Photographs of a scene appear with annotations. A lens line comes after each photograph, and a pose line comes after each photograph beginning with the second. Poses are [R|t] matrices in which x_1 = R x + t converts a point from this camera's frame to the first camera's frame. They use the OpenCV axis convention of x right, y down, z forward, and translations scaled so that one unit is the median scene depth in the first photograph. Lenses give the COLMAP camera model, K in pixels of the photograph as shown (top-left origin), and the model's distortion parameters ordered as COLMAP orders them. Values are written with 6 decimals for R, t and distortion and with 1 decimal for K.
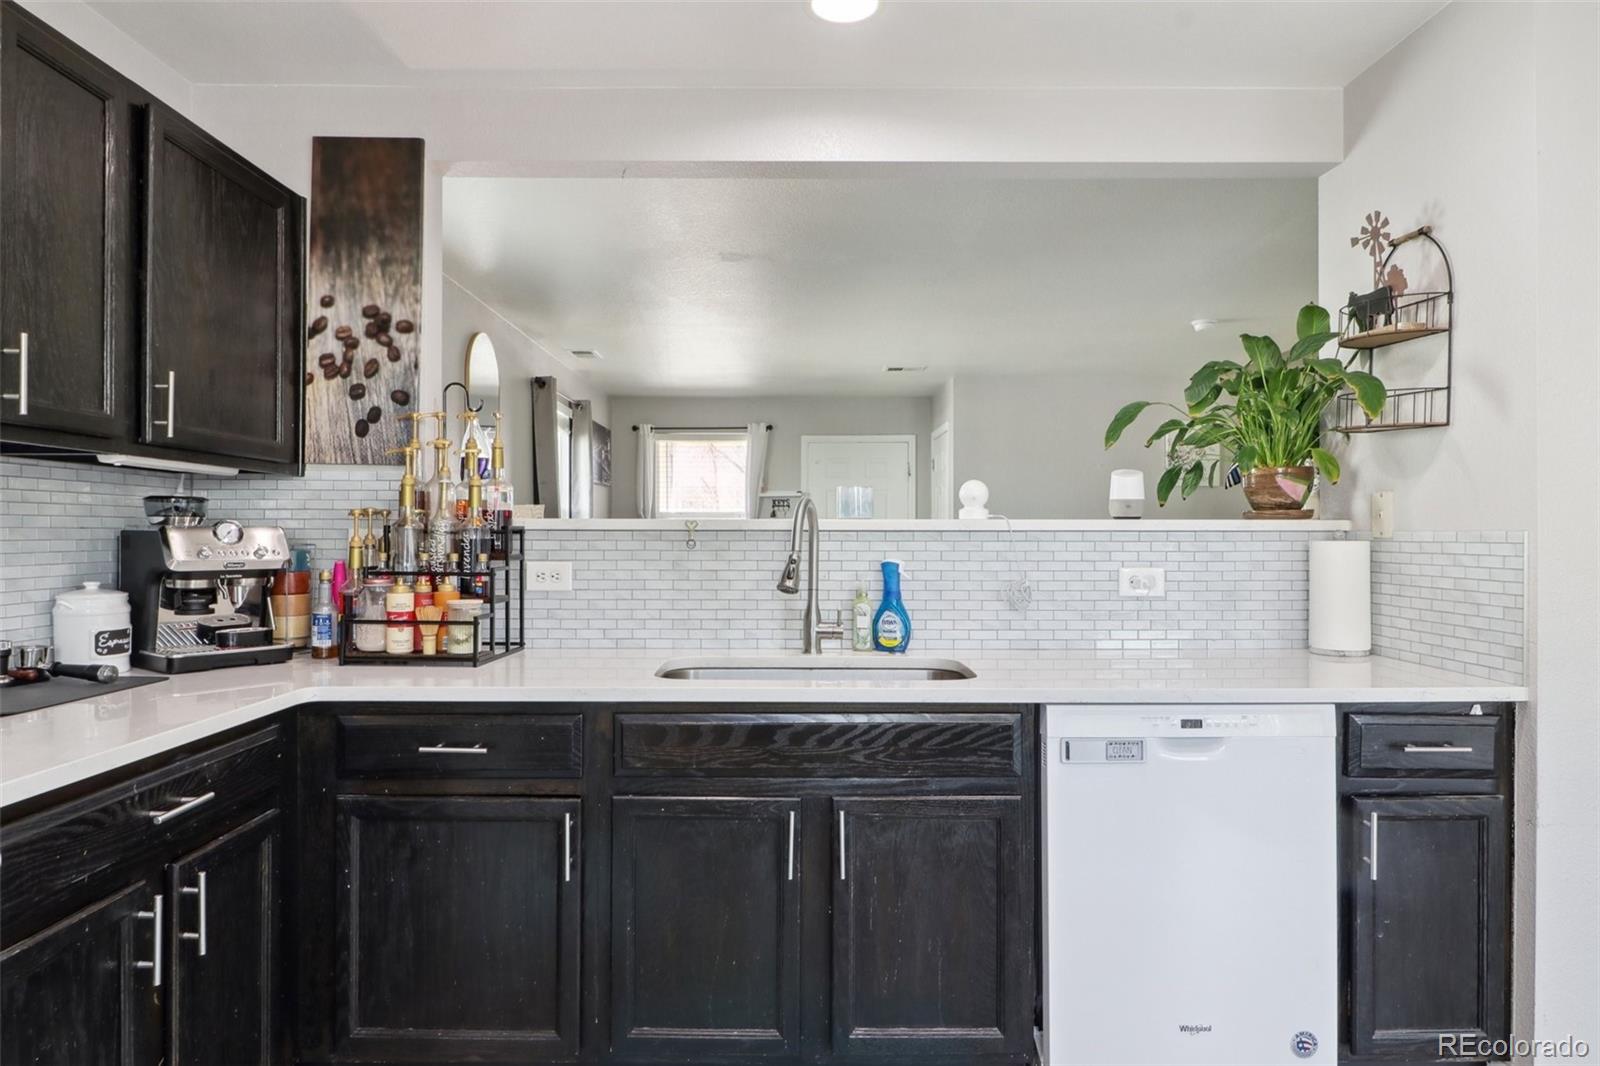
lens RADIAL K [[947.4, 0, 783.5], [0, 947.4, 533.4], [0, 0, 1]] dist [0.009358, -0.013638]
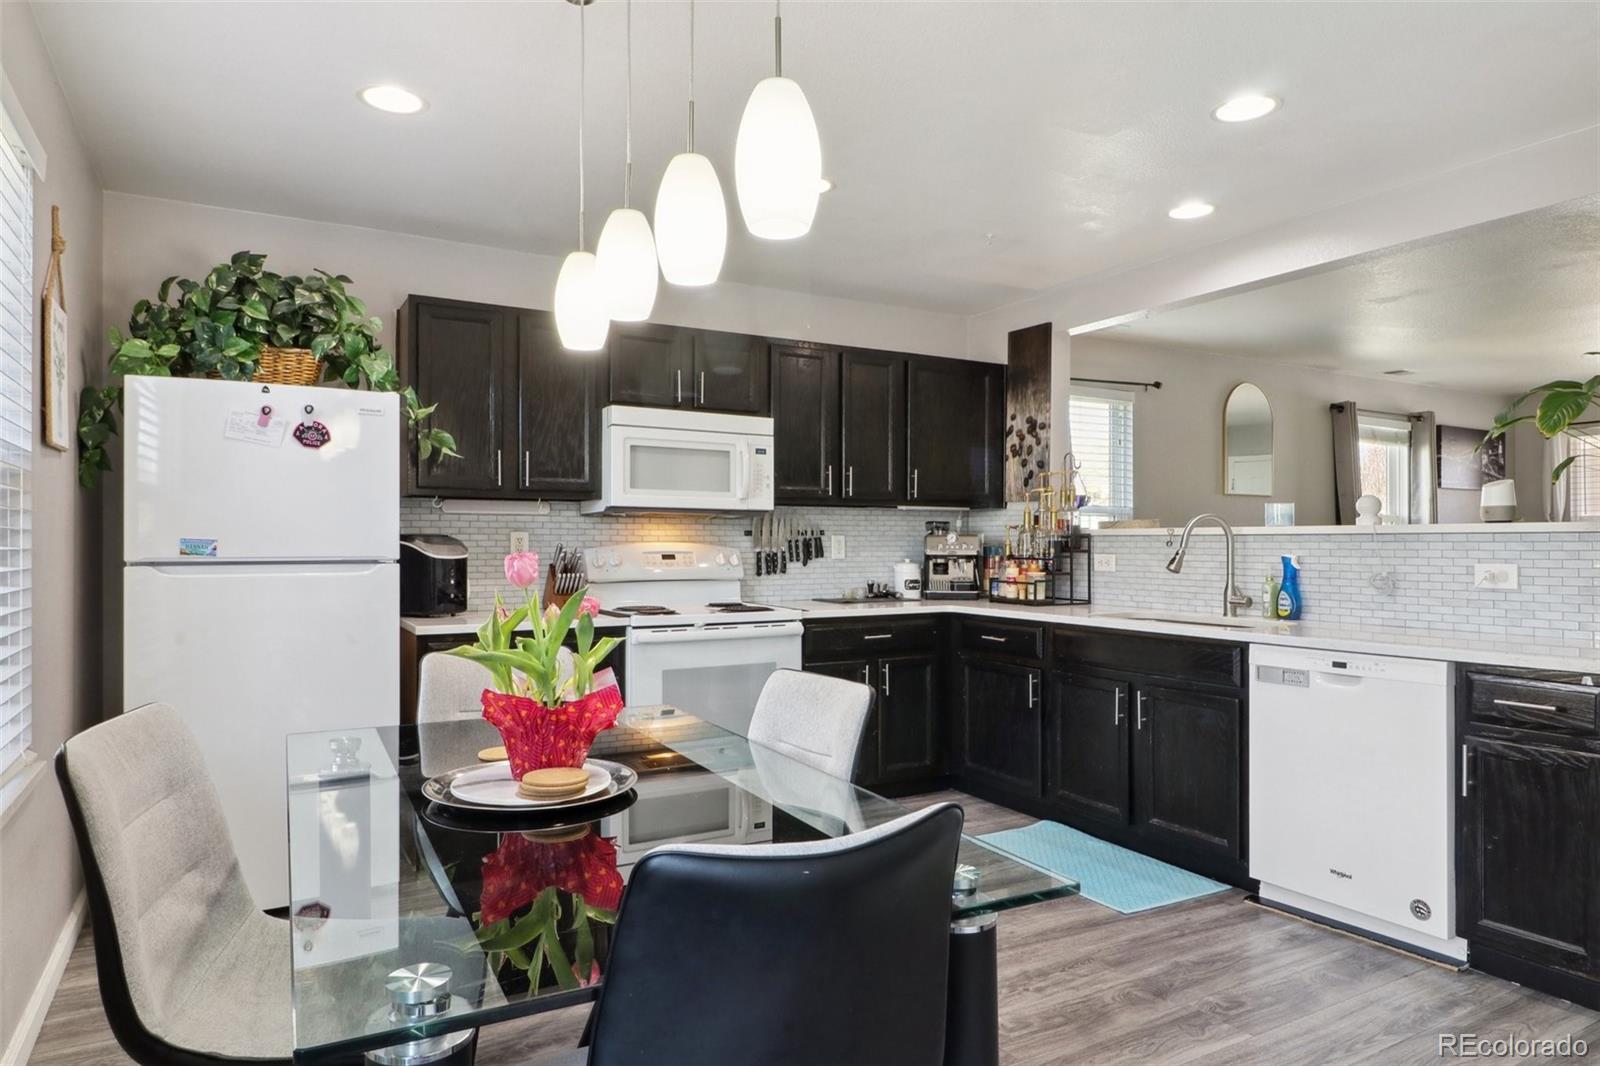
lens RADIAL K [[947.4, 0, 795.3], [0, 947.4, 530.4], [0, 0, 1]] dist [0.009358, -0.013638]
pose [[0.498259, -0.012265, -0.866942, 1.071399], [0.001351, 0.999910, -0.013369, 0.010768], [0.867027, 0.005490, 0.498231, -0.378408]]
